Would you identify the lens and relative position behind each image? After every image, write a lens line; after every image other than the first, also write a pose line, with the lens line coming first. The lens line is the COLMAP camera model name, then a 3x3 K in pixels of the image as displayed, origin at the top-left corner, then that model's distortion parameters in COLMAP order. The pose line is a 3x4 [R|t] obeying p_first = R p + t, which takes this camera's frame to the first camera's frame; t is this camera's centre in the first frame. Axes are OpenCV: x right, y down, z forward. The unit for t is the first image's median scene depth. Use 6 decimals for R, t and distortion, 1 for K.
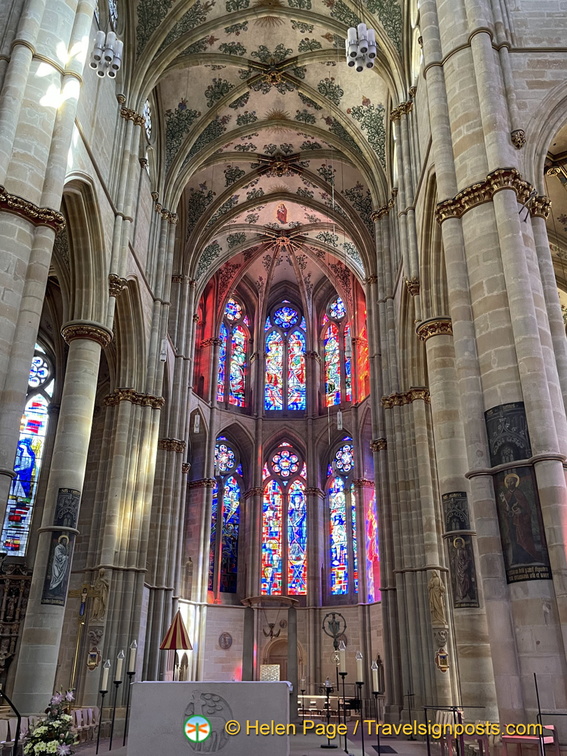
lens RADIAL K [[652.5, 0, 286.2], [0, 652.5, 384.4], [0, 0, 1]] dist [0.073198, -0.052753]
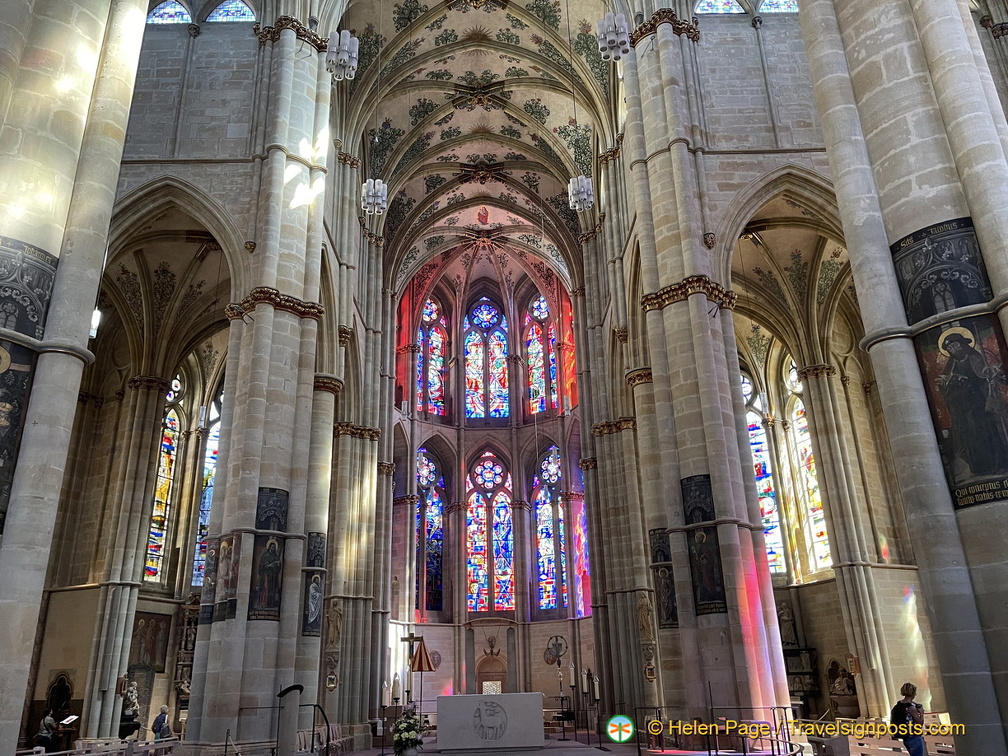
lens RADIAL K [[803.7, 0, 502.9], [0, 803.7, 379.4], [0, 0, 1]] dist [0.082409, -0.071541]
pose [[0.998666, -0.015418, 0.049278, -0.039898], [0.013063, 0.998773, 0.047770, -0.080411], [-0.049954, -0.047063, 0.997642, -0.184277]]
